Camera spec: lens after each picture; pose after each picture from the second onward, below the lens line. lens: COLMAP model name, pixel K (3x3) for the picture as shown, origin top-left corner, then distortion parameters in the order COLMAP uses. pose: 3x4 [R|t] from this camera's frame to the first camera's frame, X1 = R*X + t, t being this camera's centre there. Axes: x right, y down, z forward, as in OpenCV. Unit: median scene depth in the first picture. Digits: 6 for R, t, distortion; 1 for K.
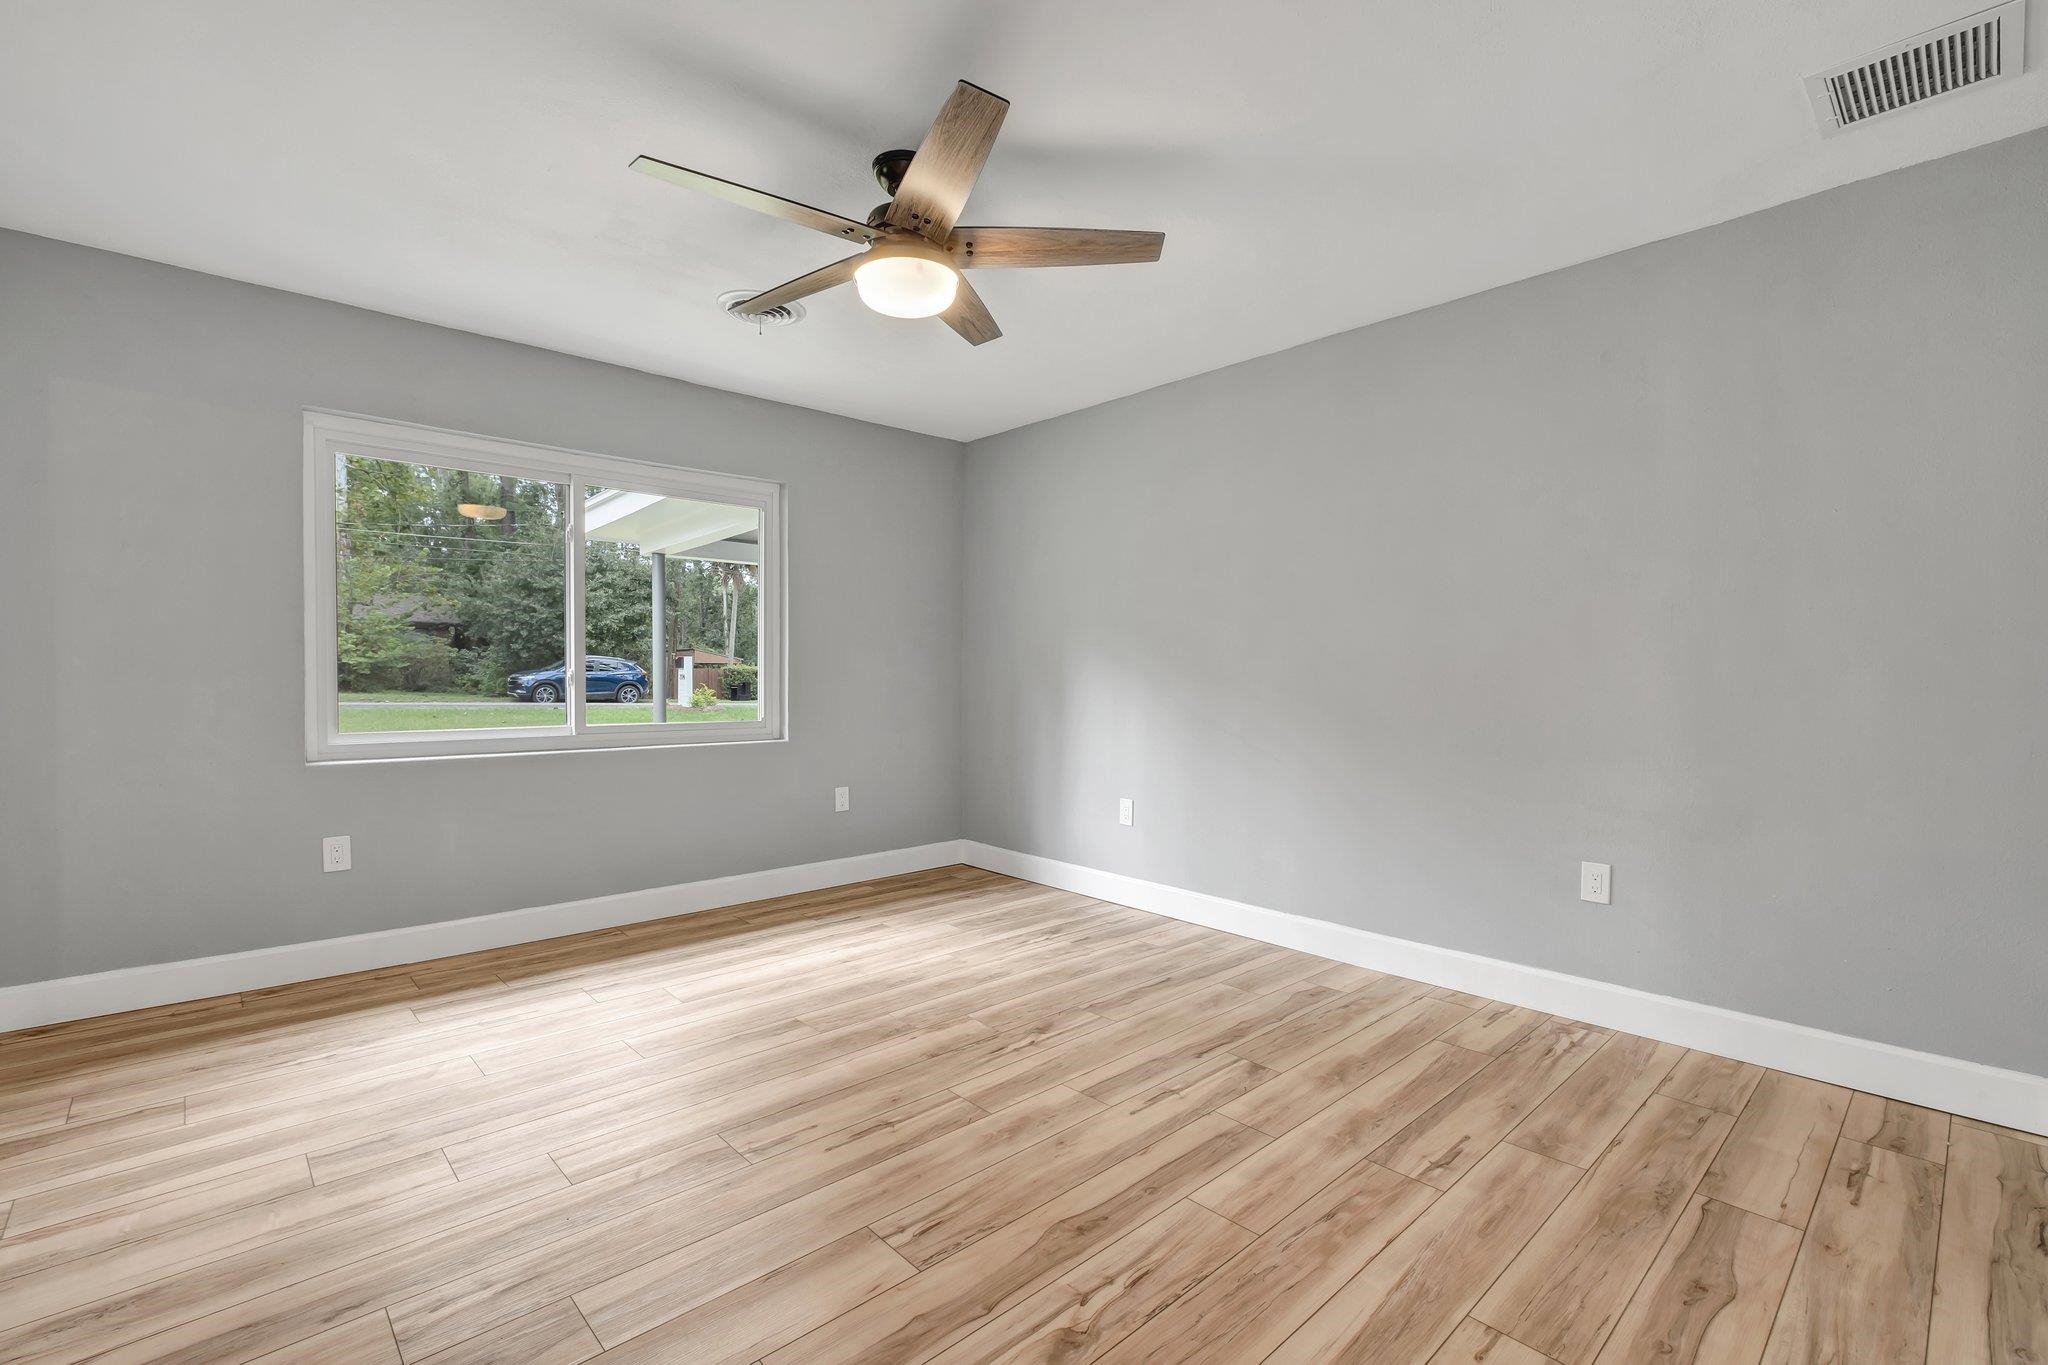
lens RADIAL K [[896.0, 0, 1026.1], [0, 896.0, 677.1], [0, 0, 1]] dist [-0.011621, 0.001608]
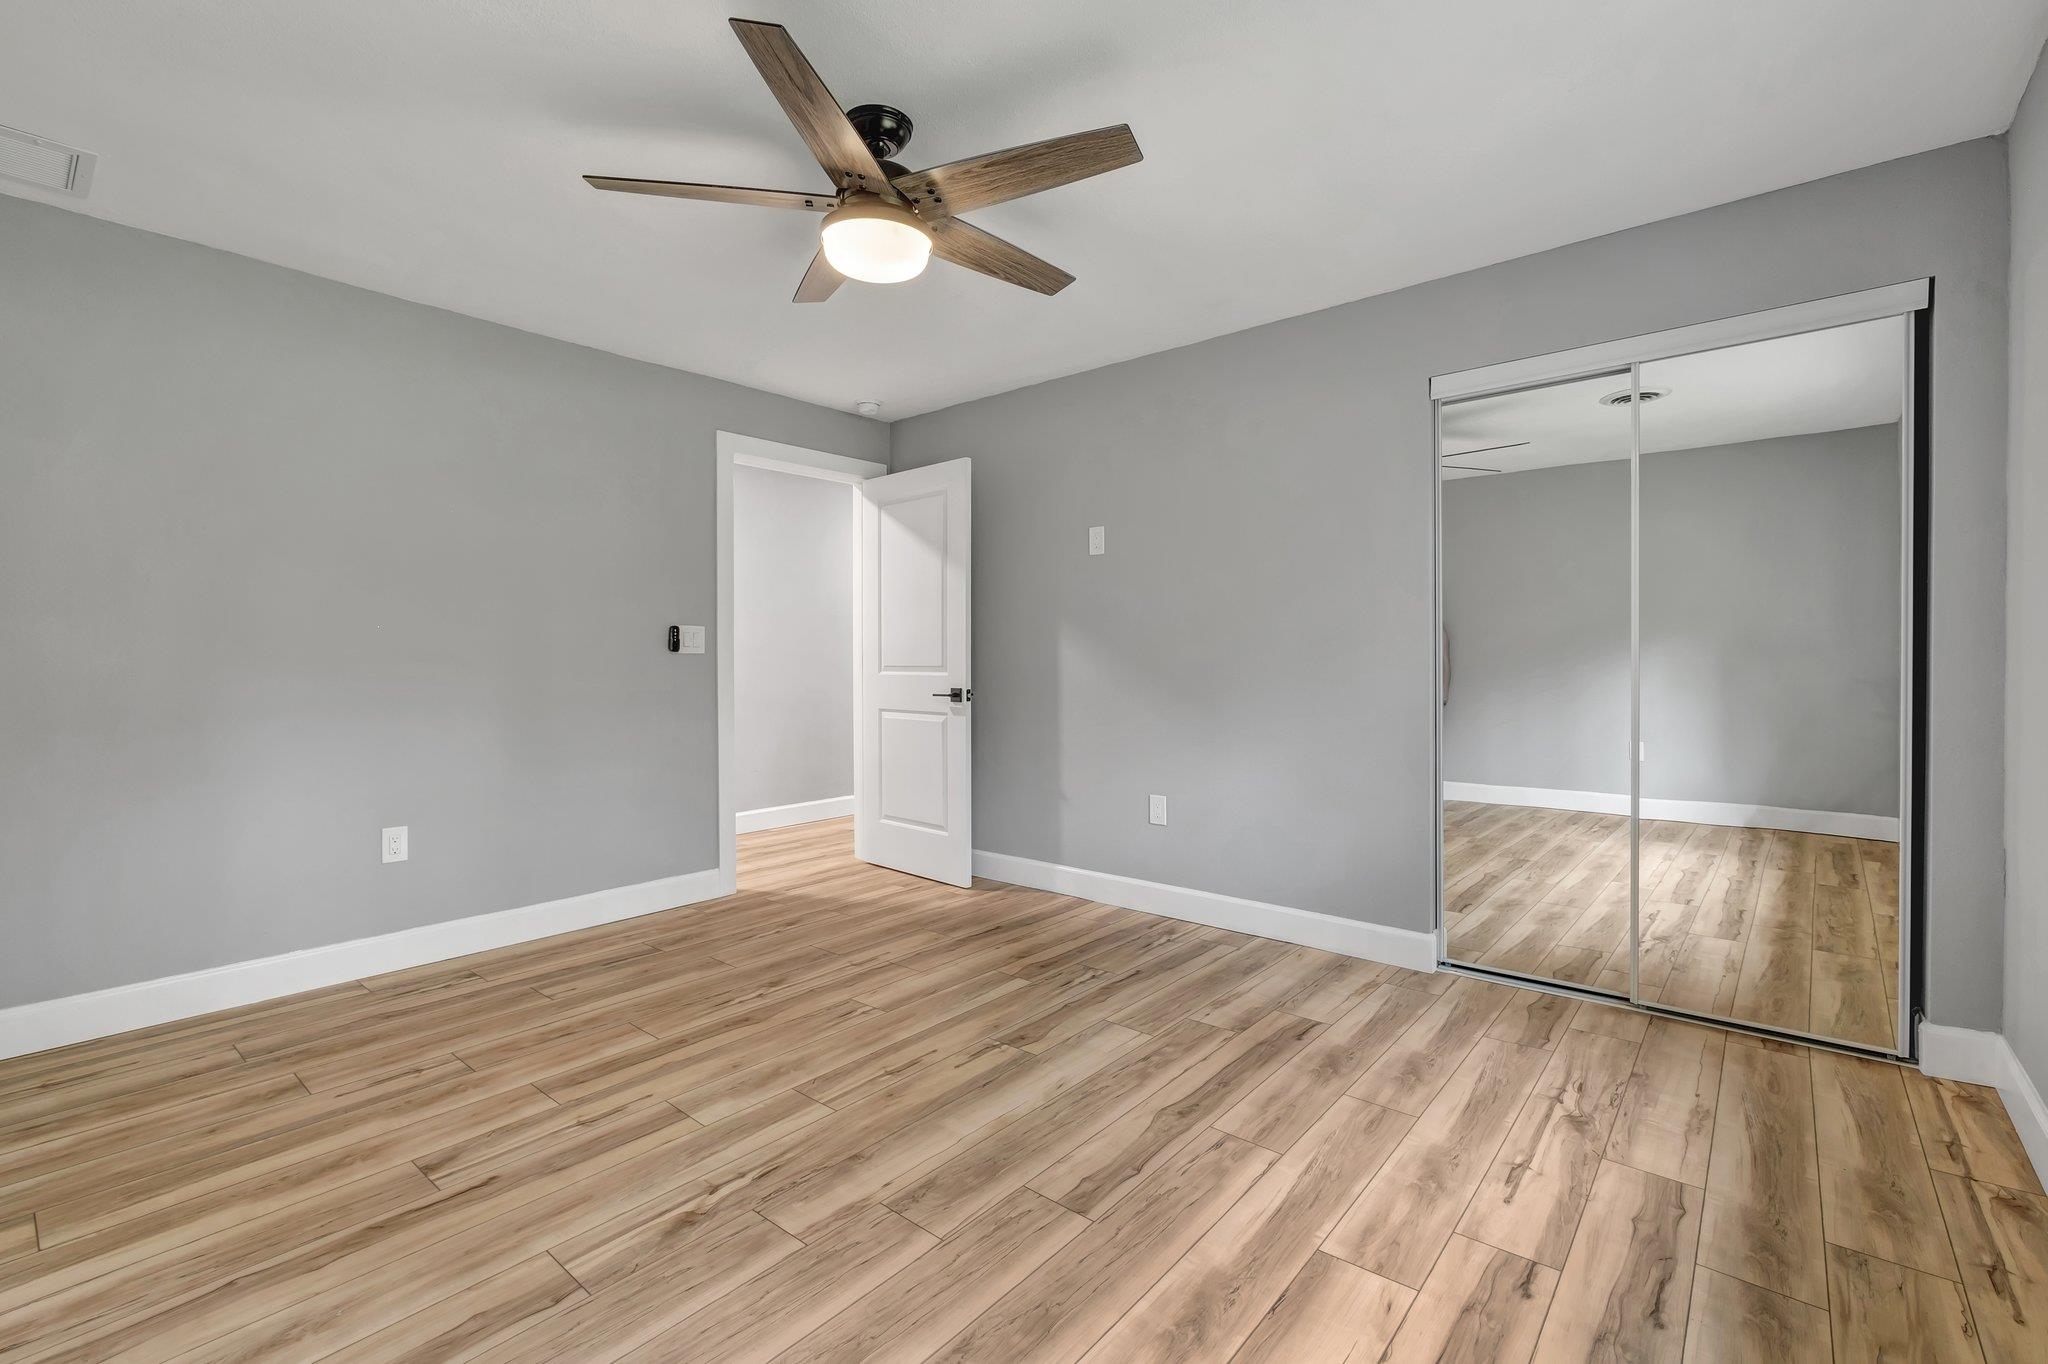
lens RADIAL K [[896.0, 0, 1014.4], [0, 896.0, 673.8], [0, 0, 1]] dist [-0.011621, 0.001608]
pose [[-0.993216, 0.001256, -0.116276, -0.169549], [-0.001322, 0.999755, 0.022088, -0.009766], [0.116275, 0.022092, -0.992971, 1.992452]]
